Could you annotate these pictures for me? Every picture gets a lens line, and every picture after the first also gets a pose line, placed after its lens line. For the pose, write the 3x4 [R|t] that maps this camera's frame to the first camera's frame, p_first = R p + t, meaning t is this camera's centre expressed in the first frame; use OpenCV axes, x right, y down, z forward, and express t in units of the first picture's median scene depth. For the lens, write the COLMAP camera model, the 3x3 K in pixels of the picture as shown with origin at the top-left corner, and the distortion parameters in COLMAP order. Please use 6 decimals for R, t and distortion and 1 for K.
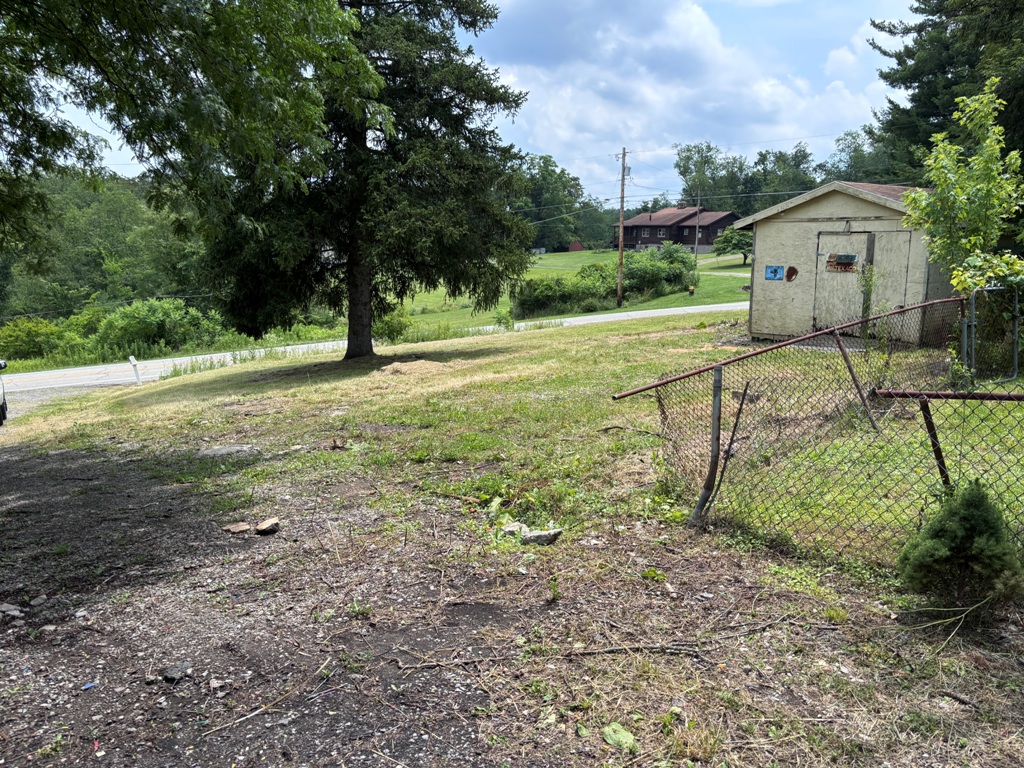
lens RADIAL K [[803.8, 0, 512.2], [0, 803.8, 384.1], [0, 0, 1]] dist [-0.001563, -0.000314]
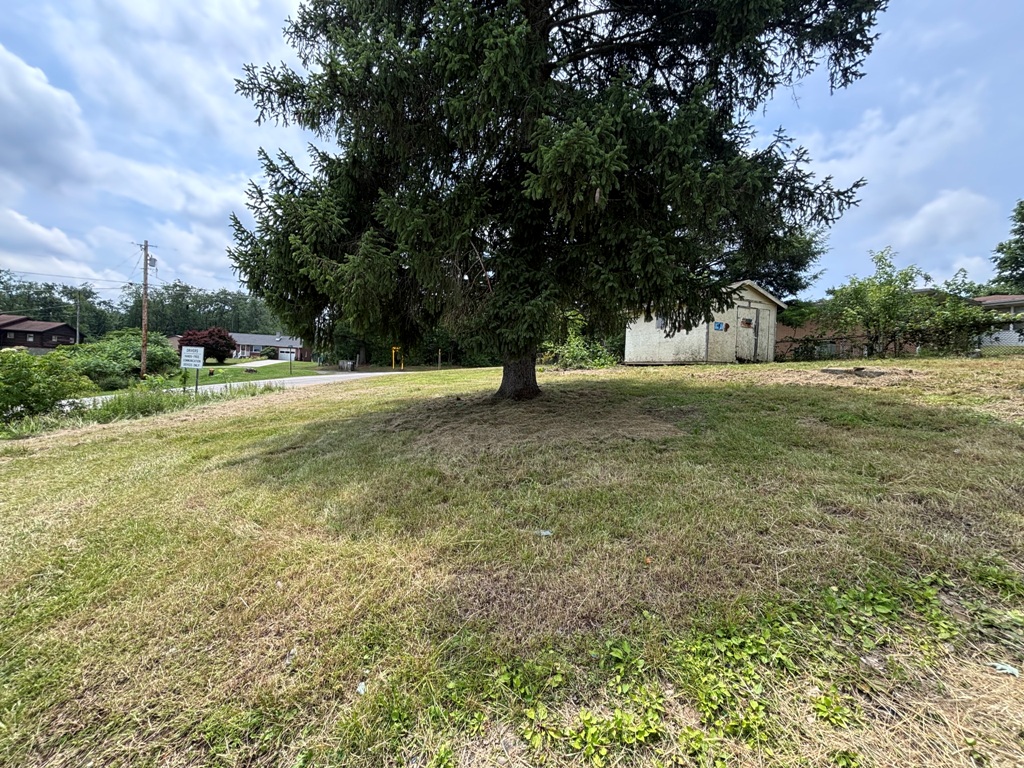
lens RADIAL K [[409.2, 0, 512.1], [0, 409.2, 383.1], [0, 0, 1]] dist [0.000710, -0.000137]
pose [[0.341699, -0.006244, 0.939789, -0.660807], [0.131070, 0.990522, -0.041075, -0.039136], [-0.930625, 0.137213, 0.339279, 1.135144]]
